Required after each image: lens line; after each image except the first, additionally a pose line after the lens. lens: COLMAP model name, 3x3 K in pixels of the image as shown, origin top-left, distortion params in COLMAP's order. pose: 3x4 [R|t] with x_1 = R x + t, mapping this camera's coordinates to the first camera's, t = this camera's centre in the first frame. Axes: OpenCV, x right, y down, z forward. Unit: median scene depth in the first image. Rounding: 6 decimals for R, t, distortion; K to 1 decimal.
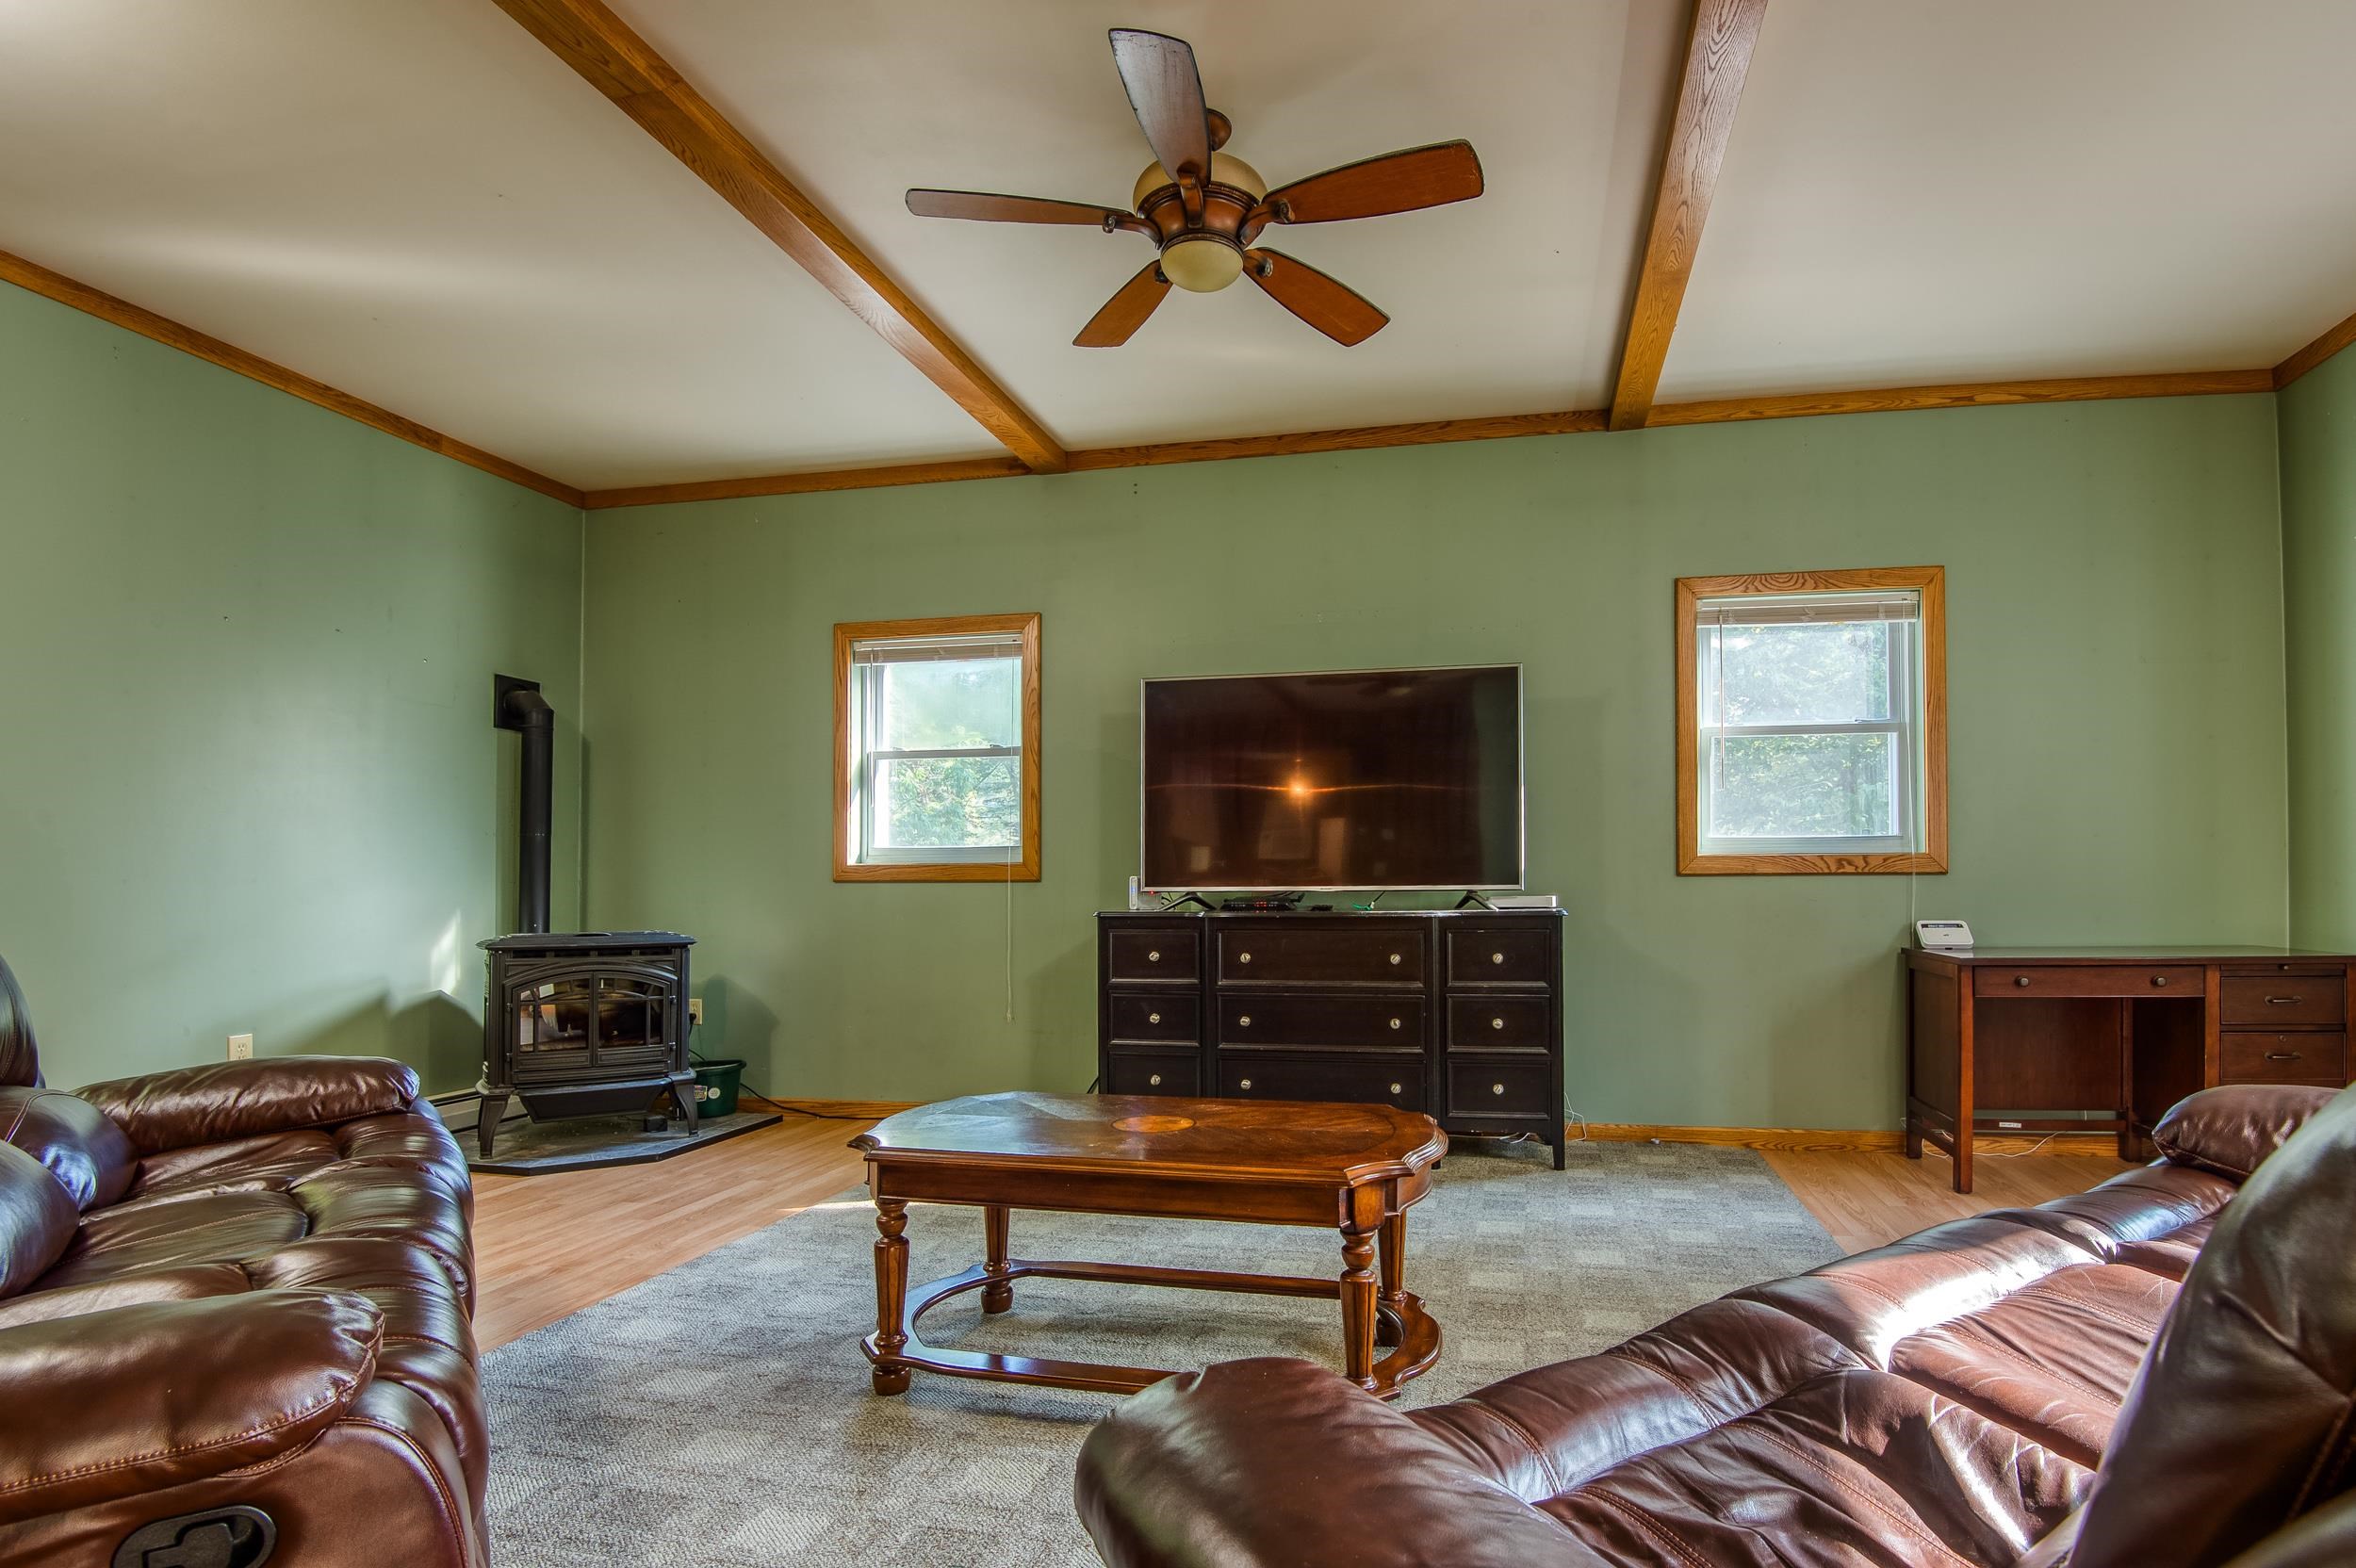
lens RADIAL K [[1141.3, 0, 1314.7], [0, 1141.3, 860.5], [0, 0, 1]] dist [-0.035805, -0.004608]
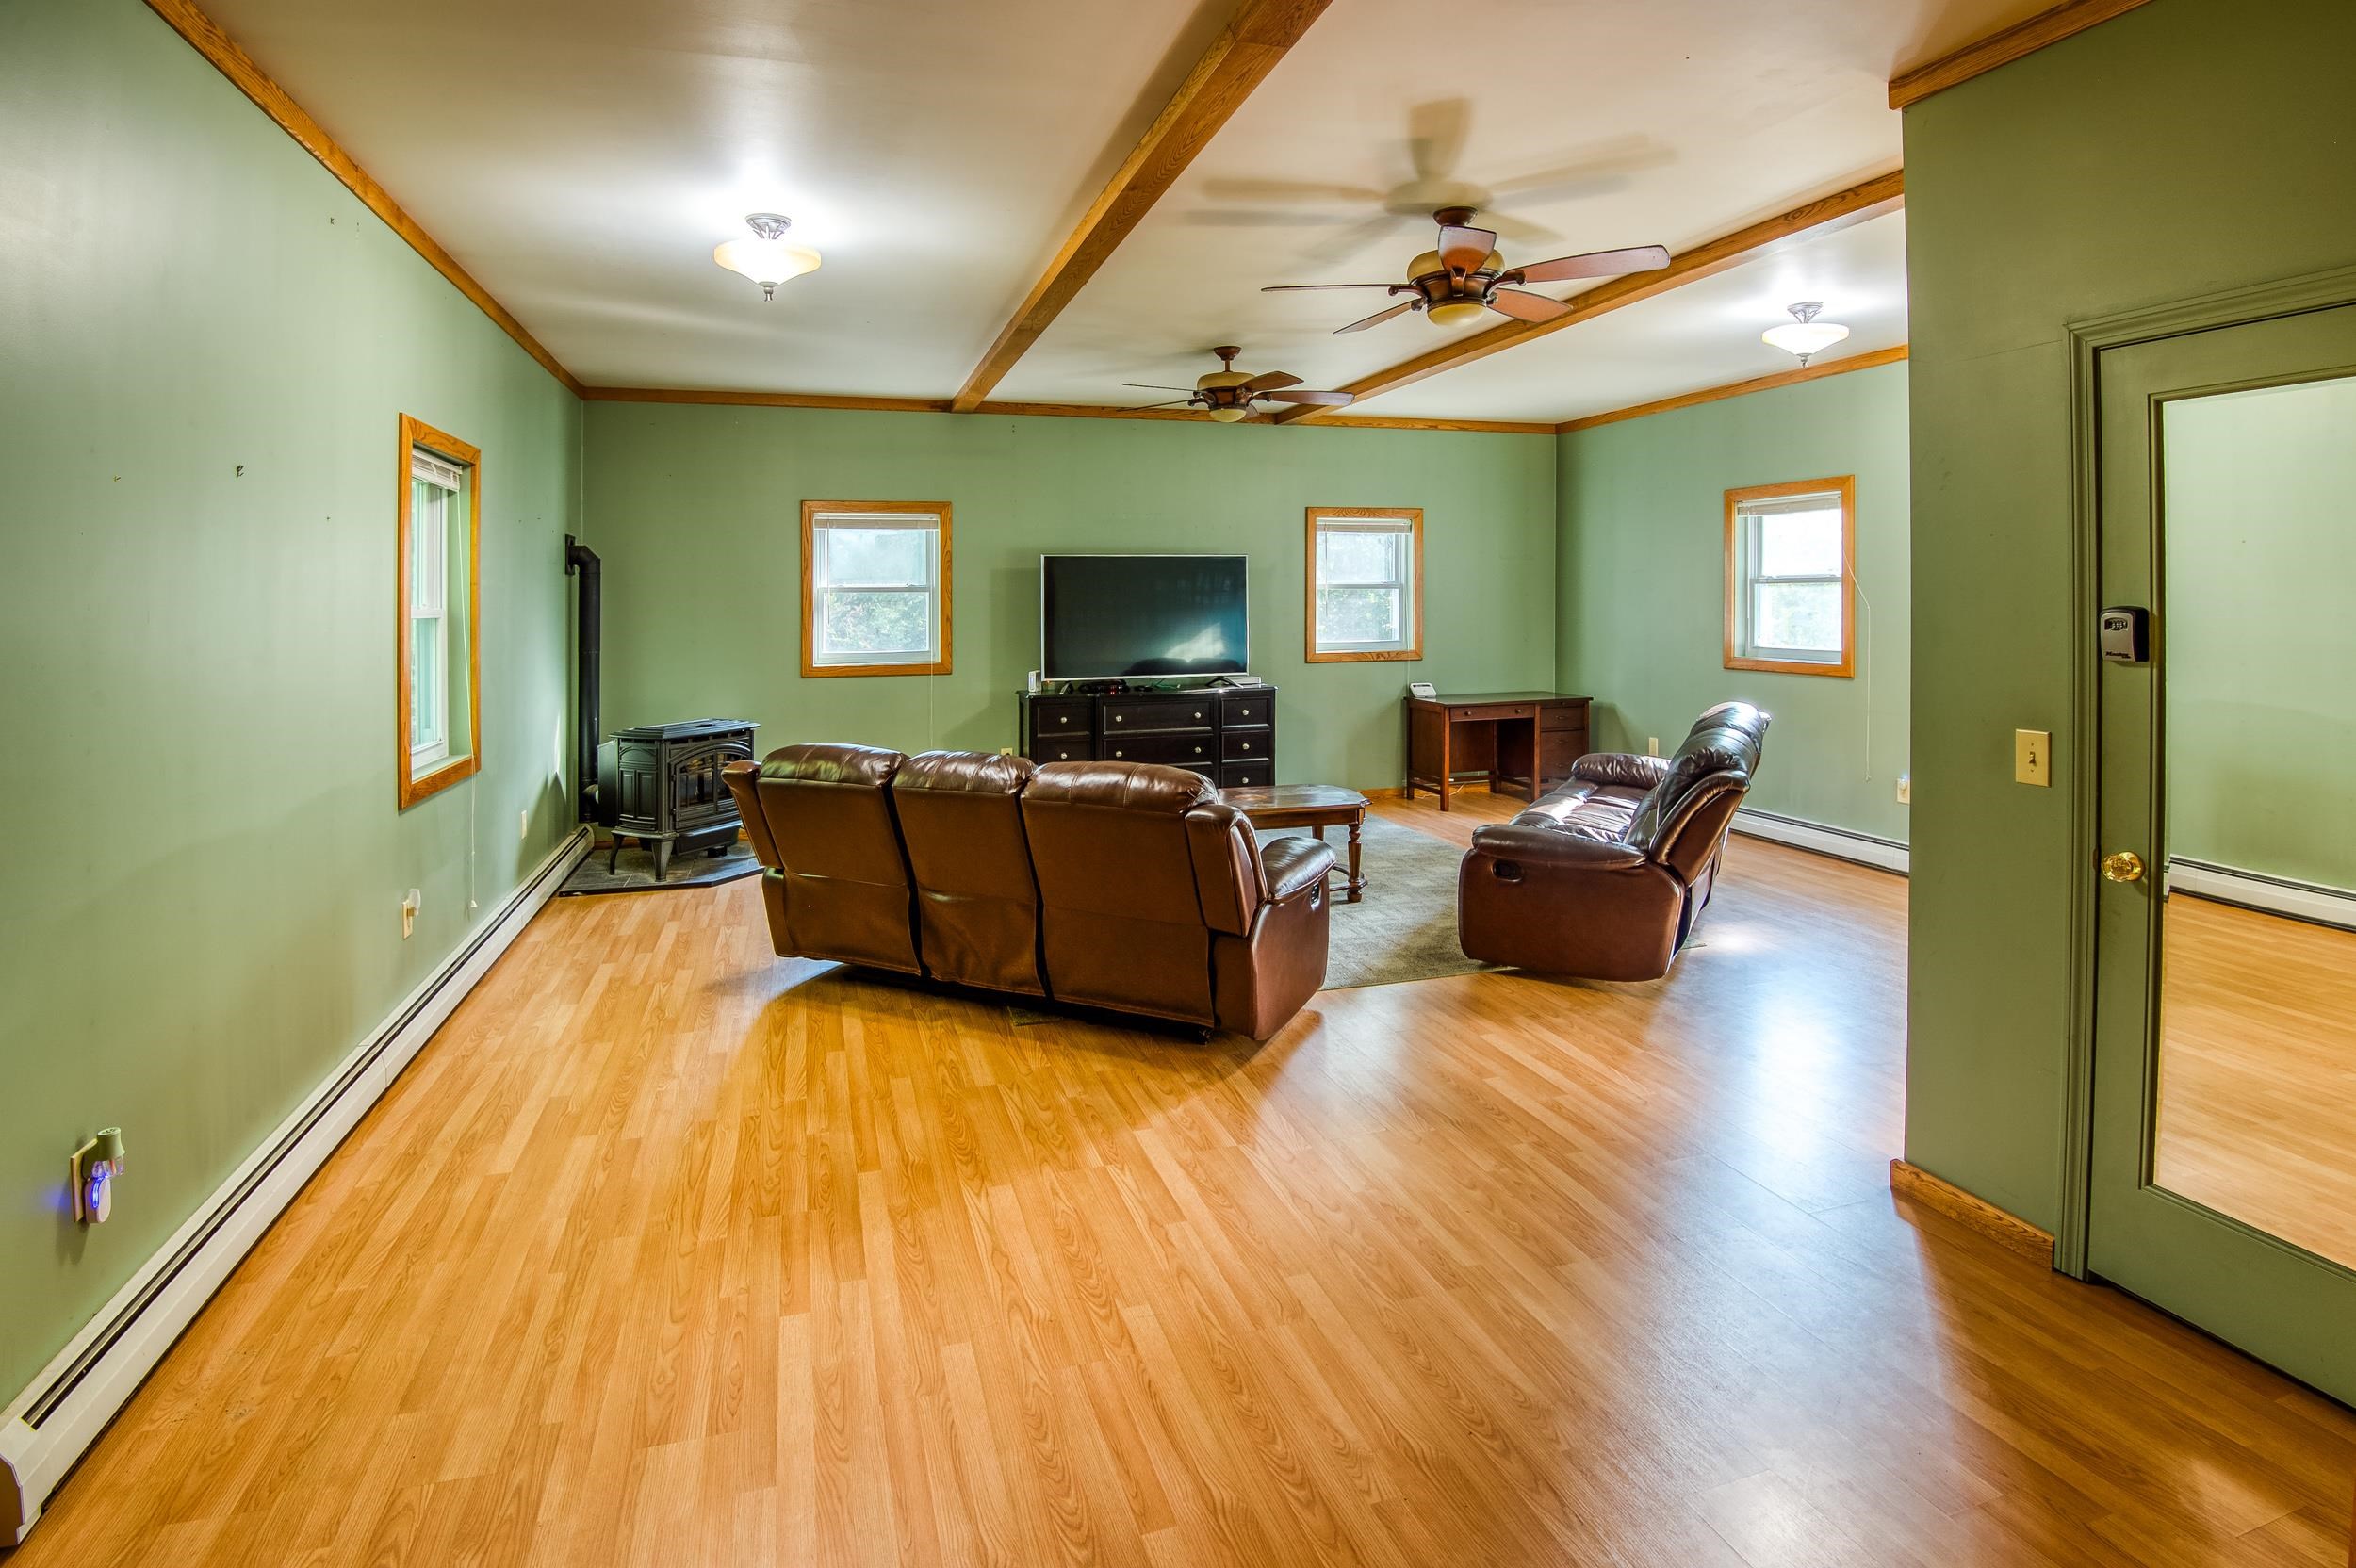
lens RADIAL K [[1141.3, 0, 1180.8], [0, 1141.3, 582.3], [0, 0, 1]] dist [-0.035805, -0.004608]
pose [[0.878736, 0.006473, 0.477265, -0.790991], [-0.009089, 0.999954, 0.003172, -0.128518], [-0.477222, -0.007125, 0.878754, -0.590063]]
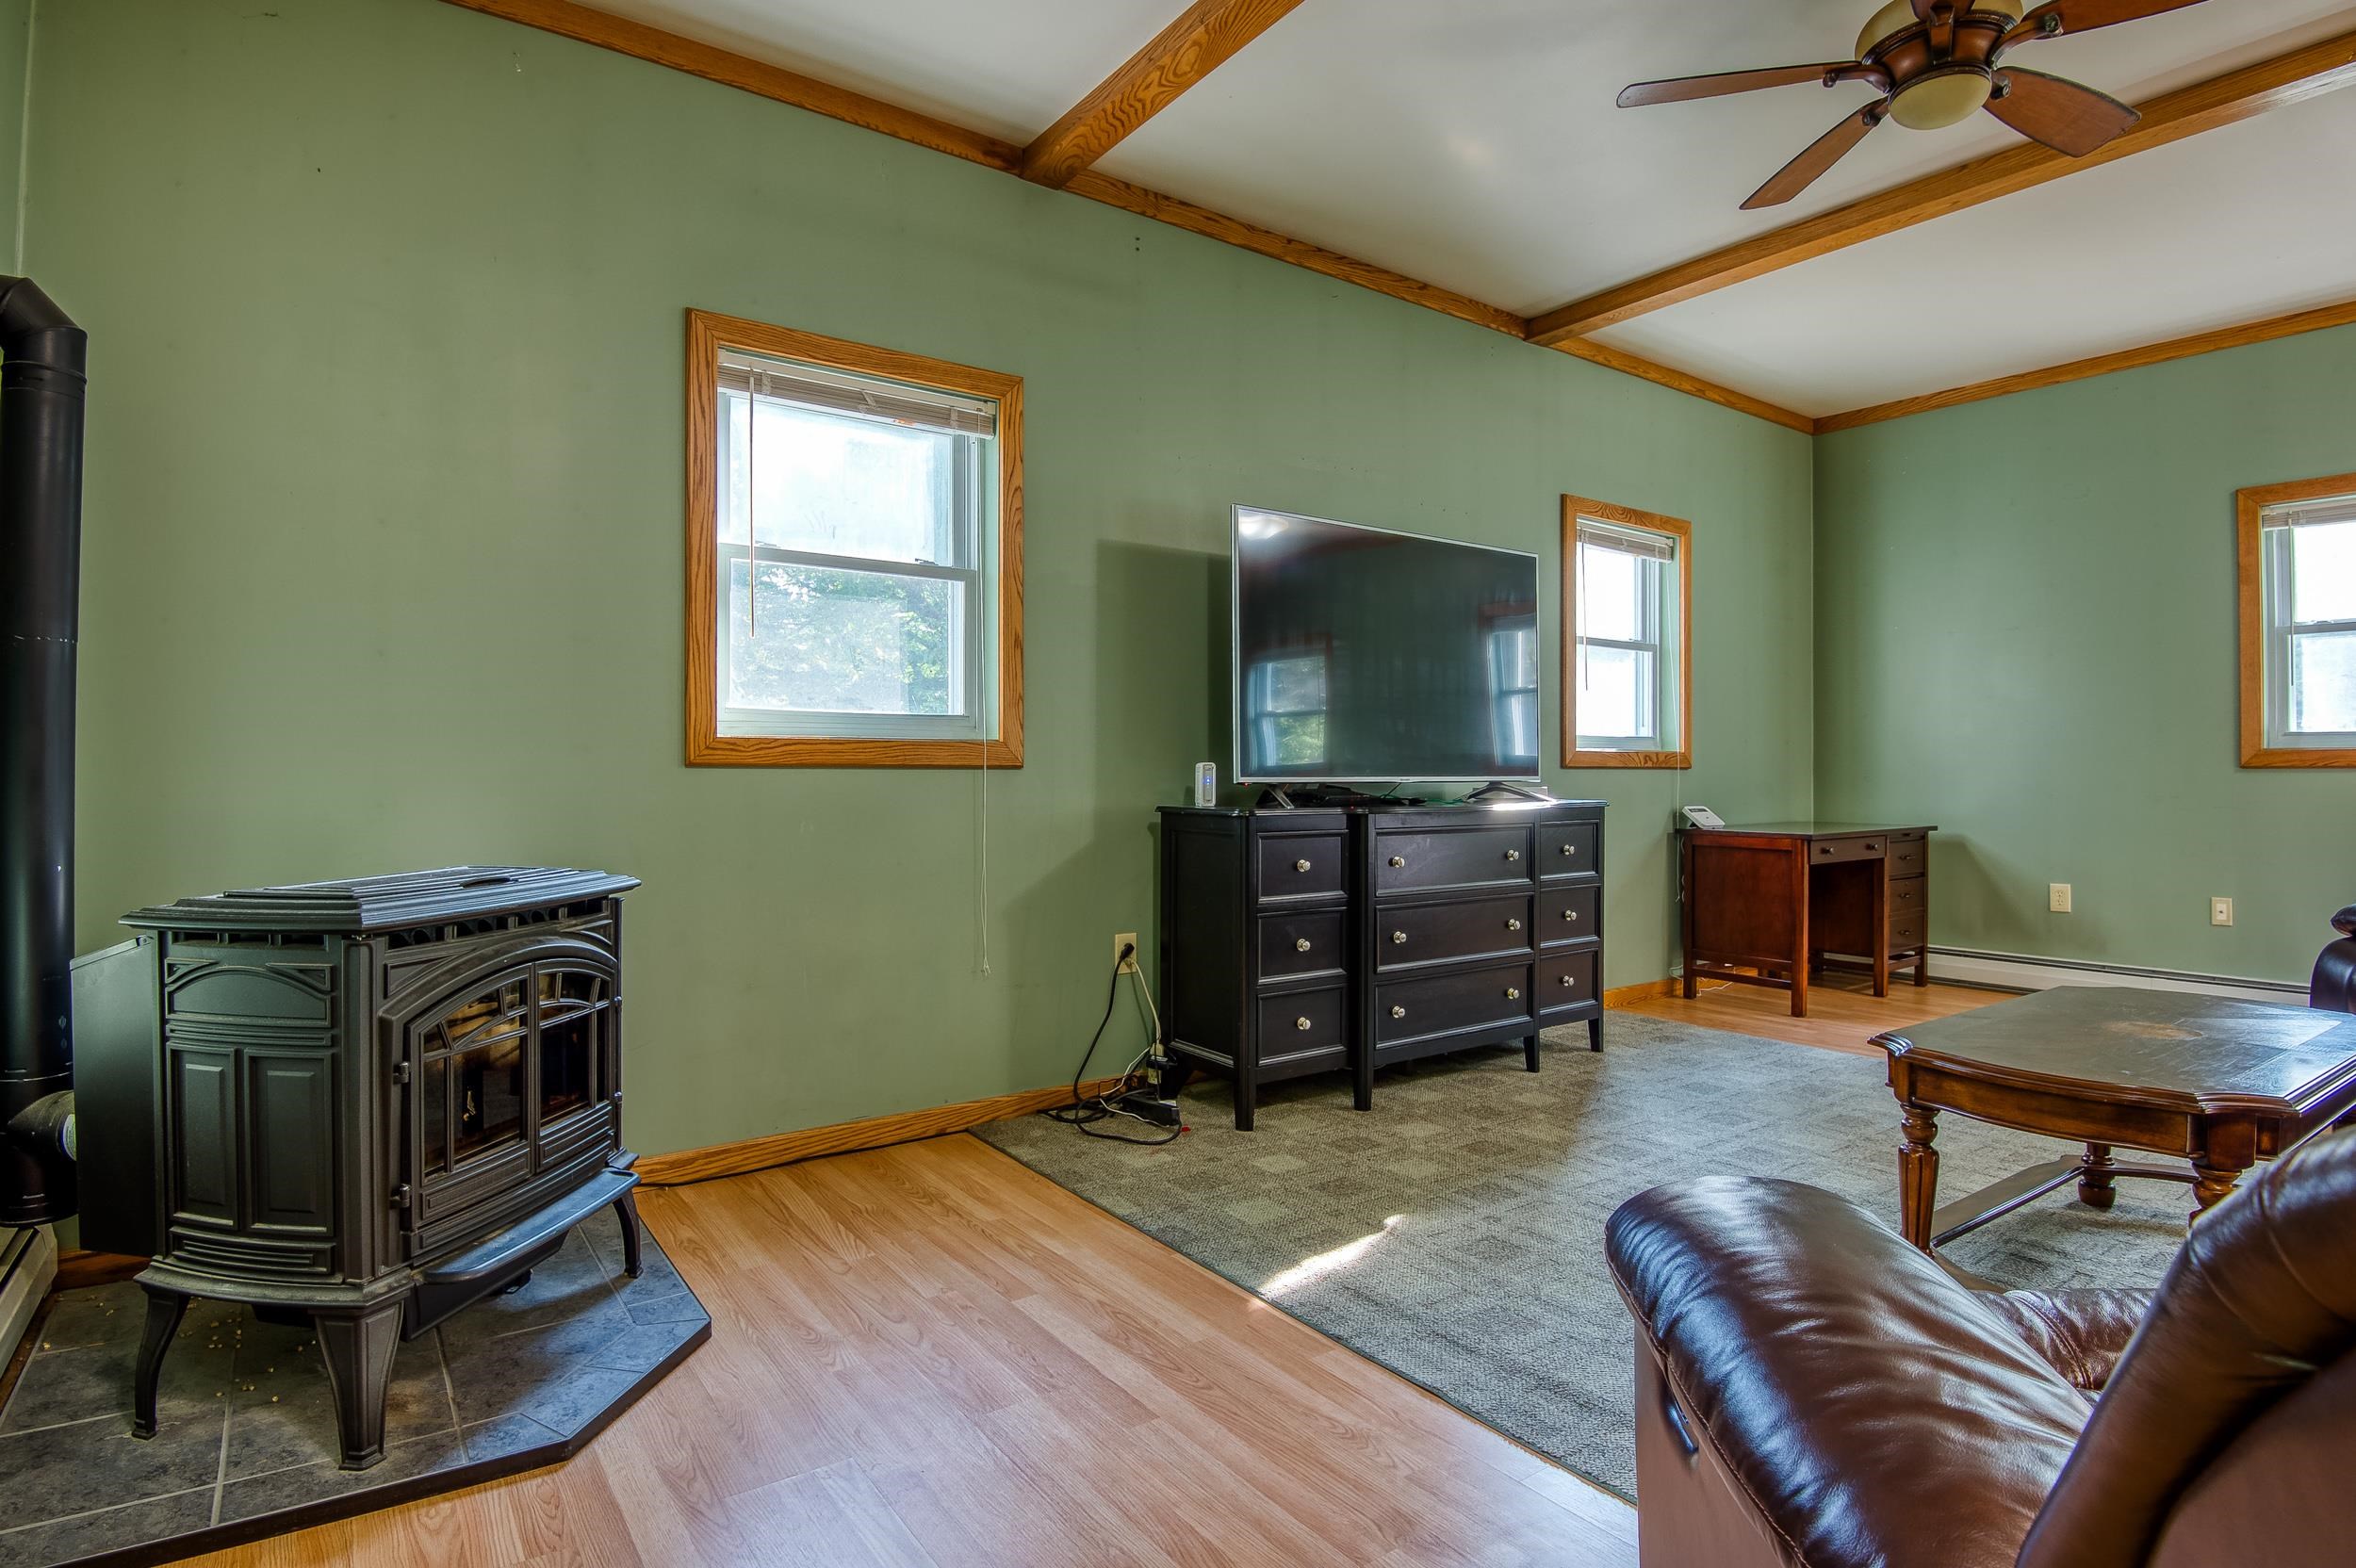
lens RADIAL K [[1206.3, 0, 1164.2], [0, 1206.3, 775.6], [0, 0, 1]] dist [-0.046371, -0.000077]
pose [[0.703891, 0.004393, 0.710295, -0.773790], [-0.019351, 0.999728, 0.012994, 0.012830], [-0.710045, -0.022892, 0.703785, 0.469532]]
